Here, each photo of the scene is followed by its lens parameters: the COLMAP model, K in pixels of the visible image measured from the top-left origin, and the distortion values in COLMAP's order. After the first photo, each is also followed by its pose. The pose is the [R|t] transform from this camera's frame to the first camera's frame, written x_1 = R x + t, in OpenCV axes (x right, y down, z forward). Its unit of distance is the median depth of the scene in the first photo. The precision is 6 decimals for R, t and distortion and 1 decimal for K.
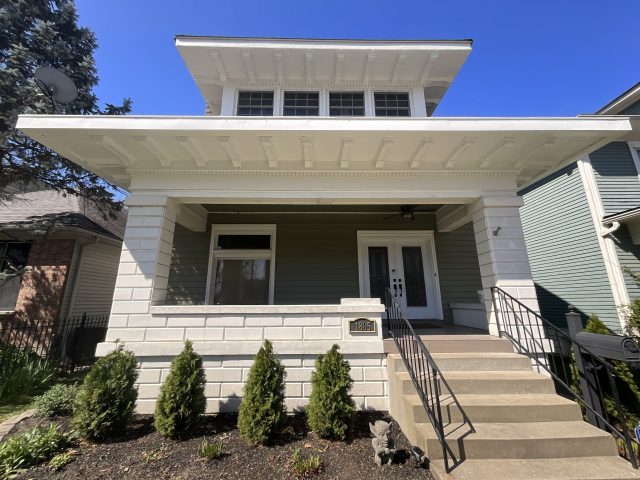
lens RADIAL K [[256.3, 0, 320.0], [0, 256.3, 240.0], [0, 0, 1]] dist [-0.000694, -0.000090]
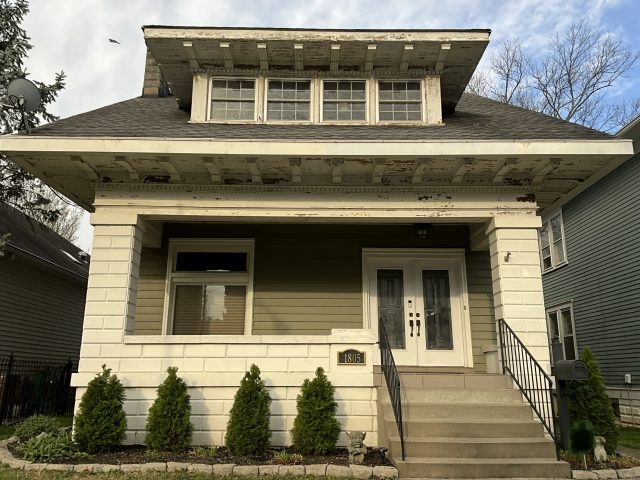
lens RADIAL K [[537.1, 0, 320.0], [0, 537.1, 240.0], [0, 0, 1]] dist [0.038586, -0.003758]
pose [[0.999905, 0.008511, -0.010849, 0.061678], [-0.008587, 0.999939, -0.006947, -0.075772], [0.010789, 0.007039, 0.999917, -0.907015]]
